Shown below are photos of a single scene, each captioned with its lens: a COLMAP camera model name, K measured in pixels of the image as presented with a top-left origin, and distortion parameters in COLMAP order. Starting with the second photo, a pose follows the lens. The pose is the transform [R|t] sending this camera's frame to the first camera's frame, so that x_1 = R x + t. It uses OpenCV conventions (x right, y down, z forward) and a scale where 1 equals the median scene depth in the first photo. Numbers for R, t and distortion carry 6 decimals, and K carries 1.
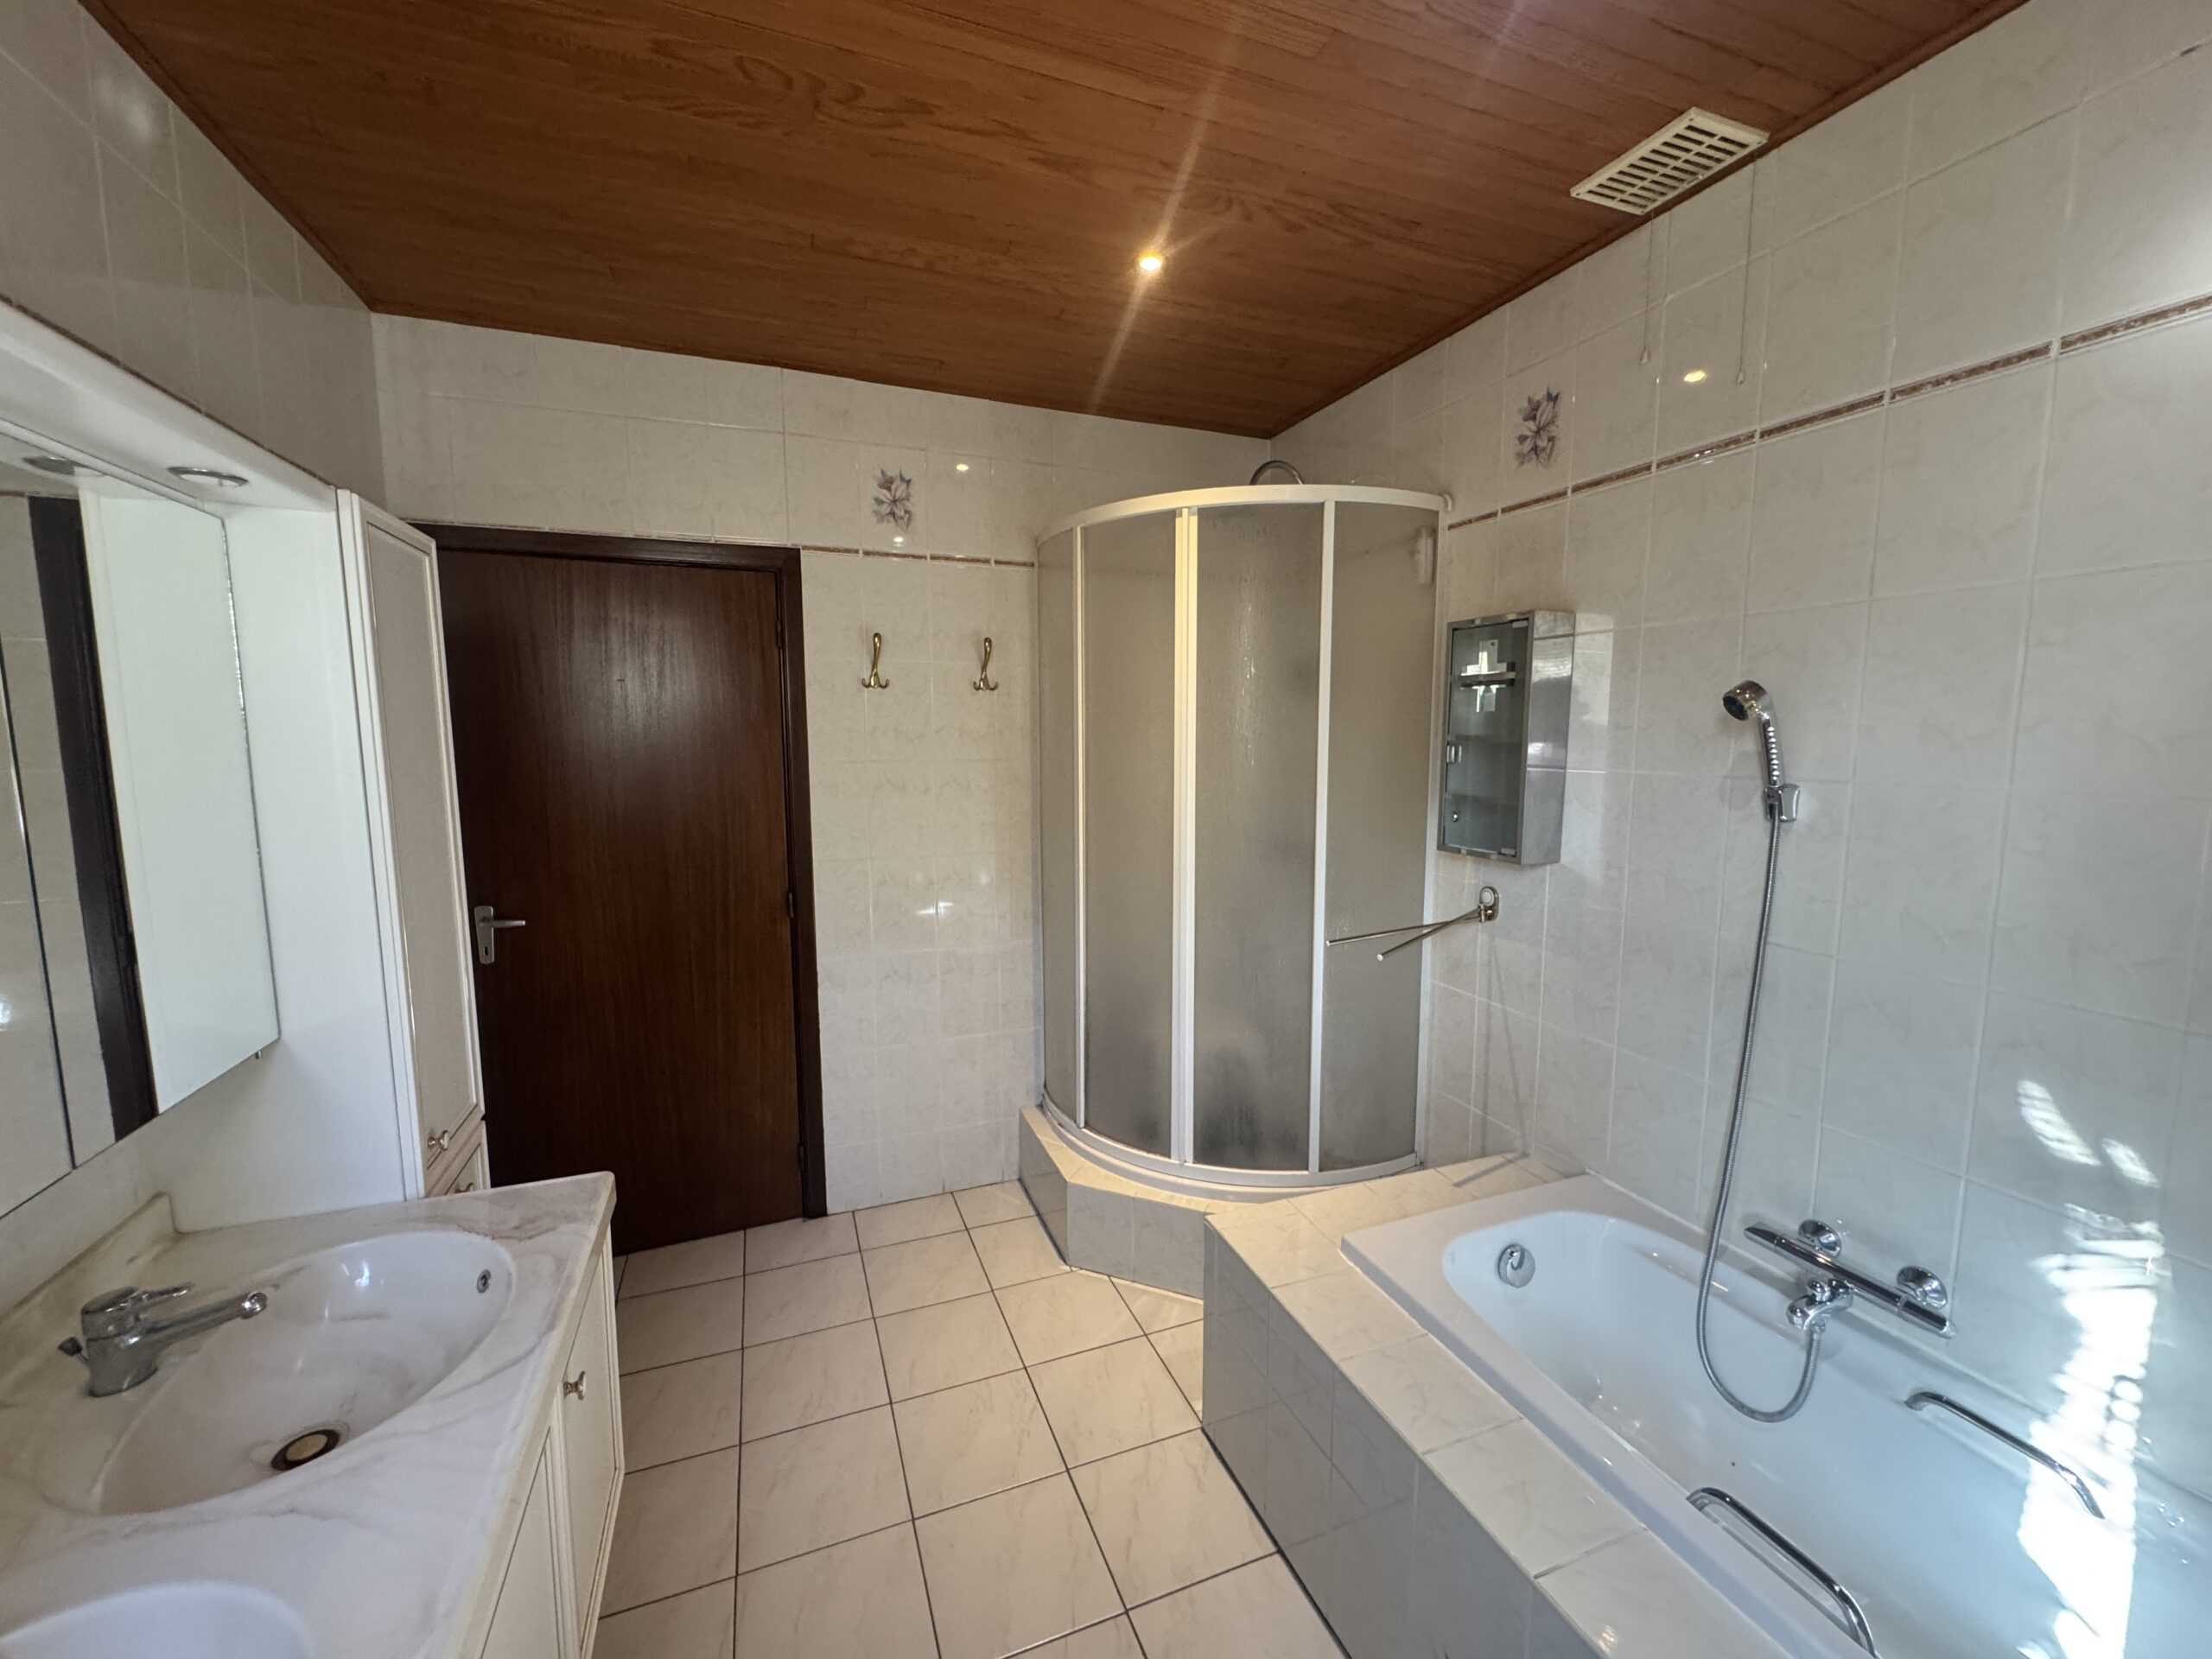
lens RADIAL K [[887.0, 0, 1100.8], [0, 887.0, 829.7], [0, 0, 1]] dist [-0.002137, -0.000436]
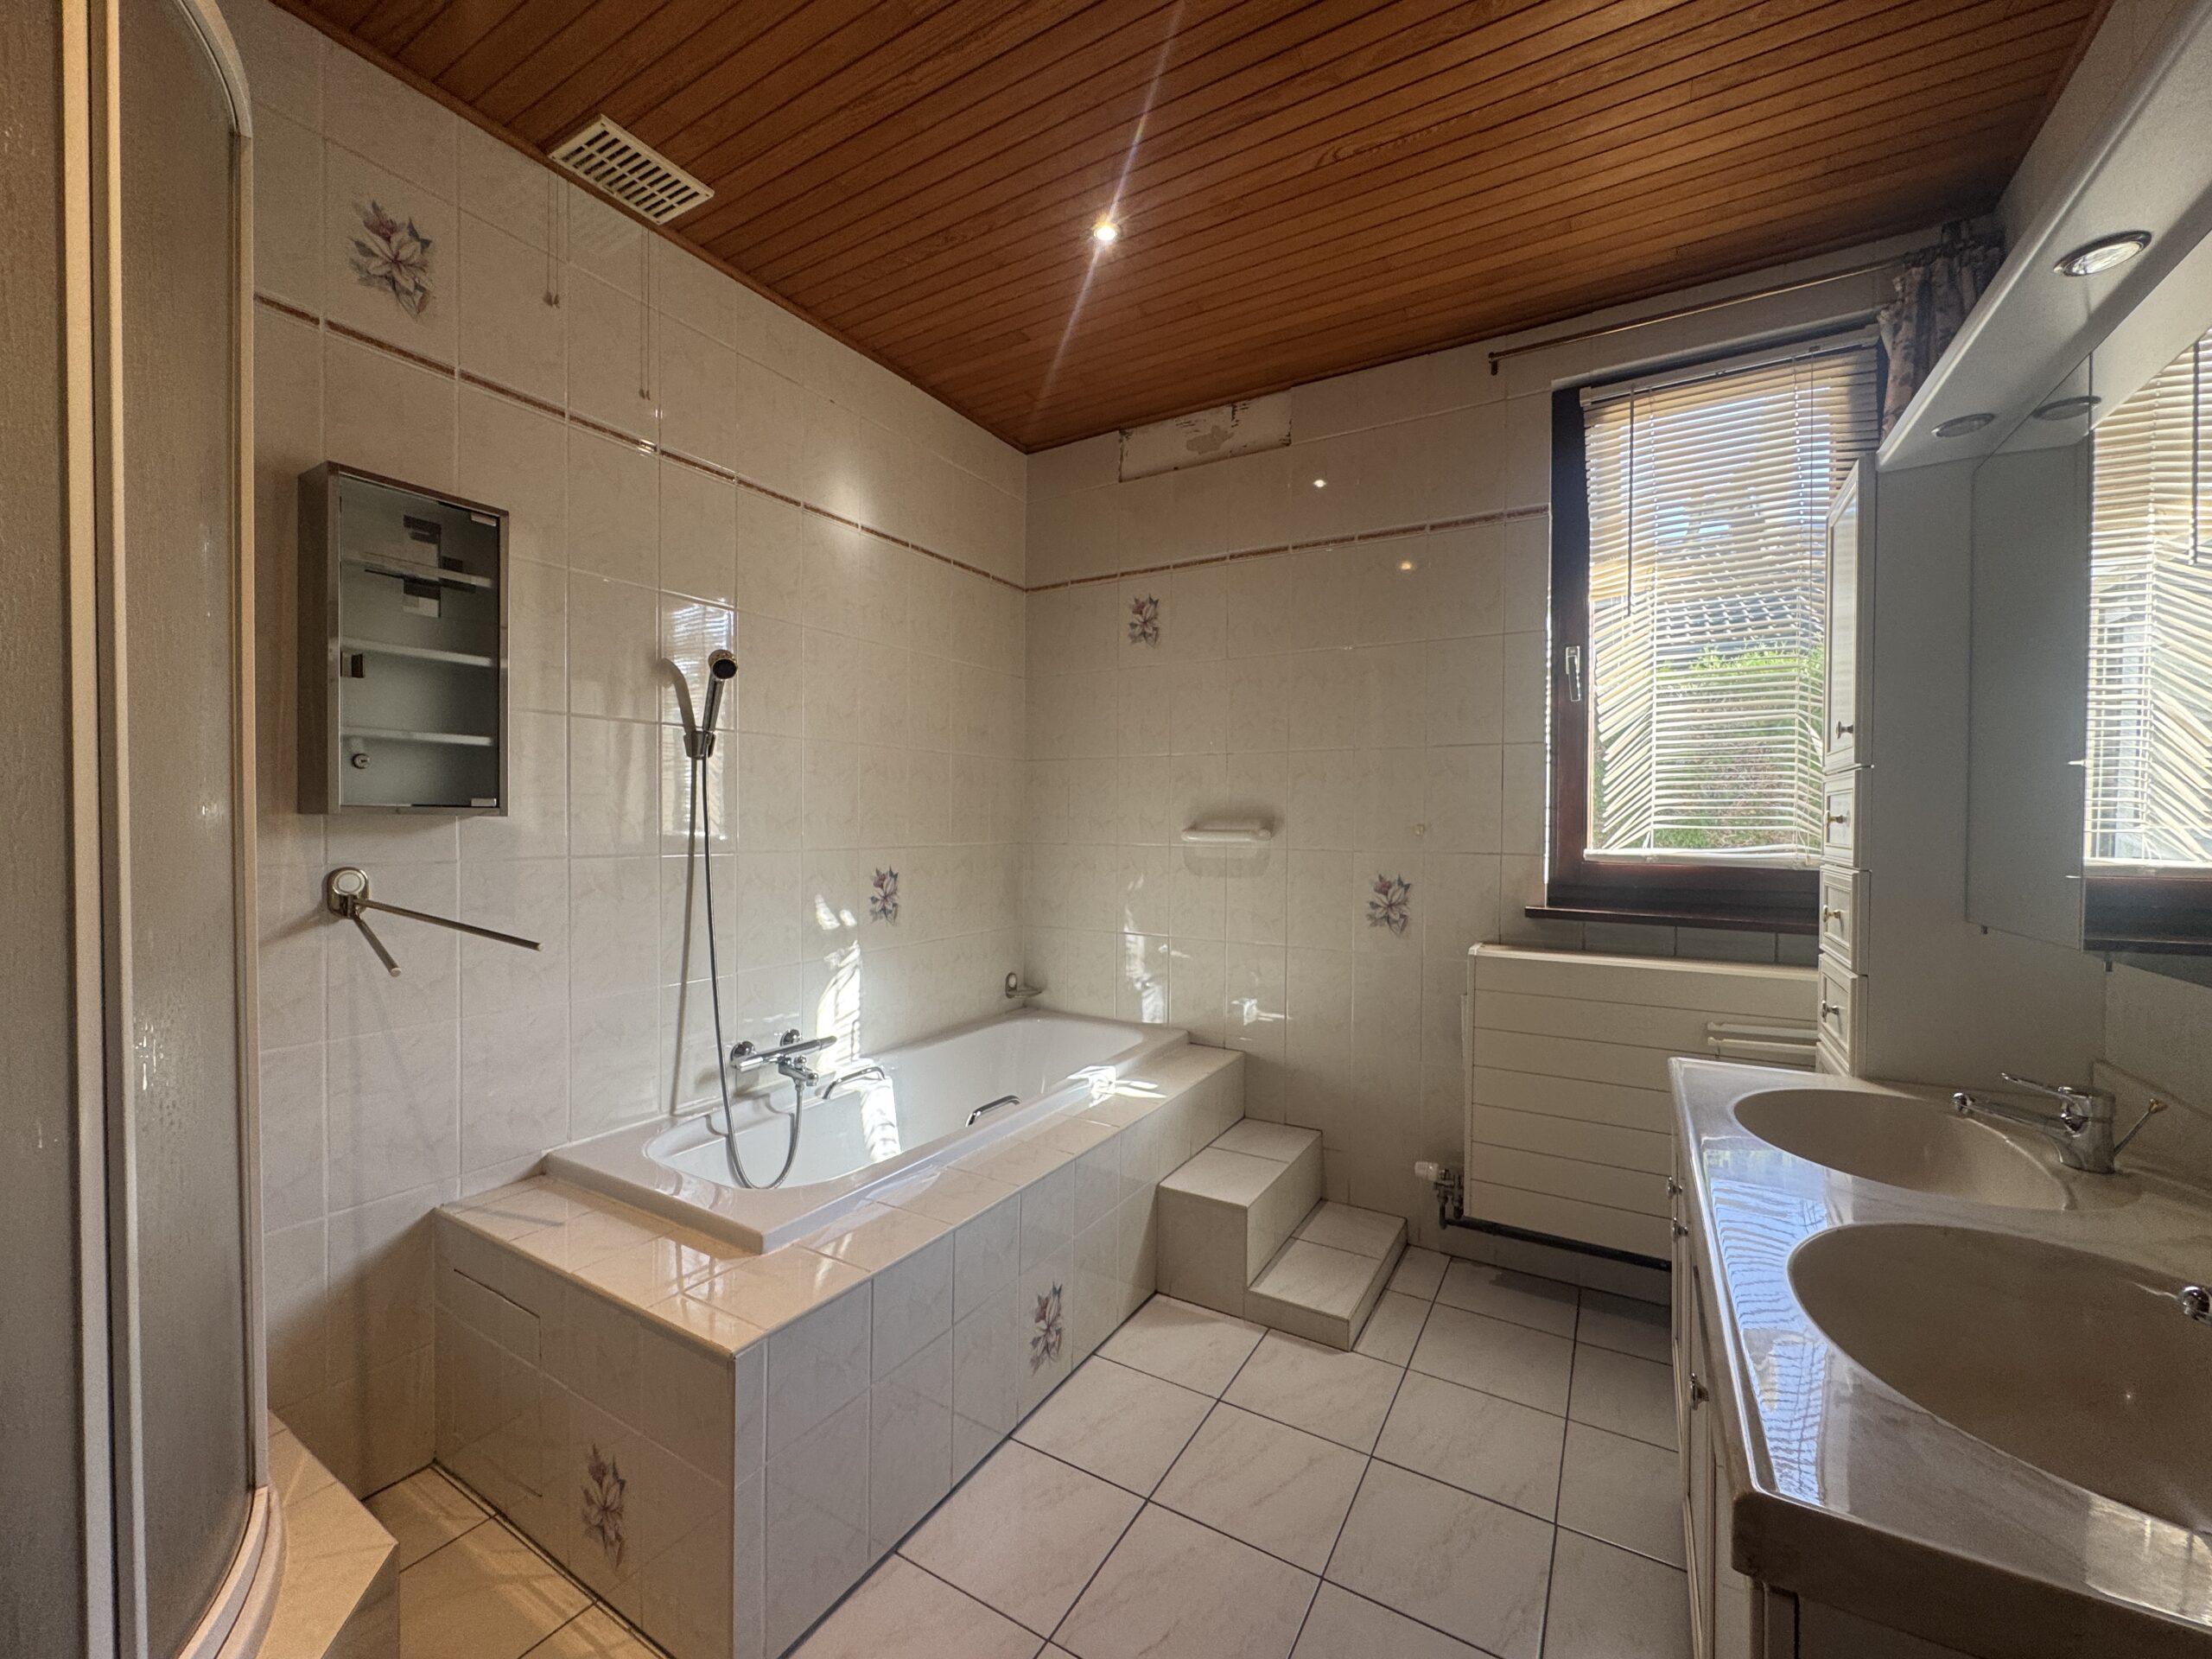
lens RADIAL K [[887.0, 0, 1100.0], [0, 887.0, 830.4], [0, 0, 1]] dist [-0.002137, -0.000436]
pose [[-0.617092, -0.017348, 0.786700, -0.575178], [0.077038, 0.993622, 0.082339, 0.029513], [-0.783111, 0.111417, -0.611820, 1.210168]]
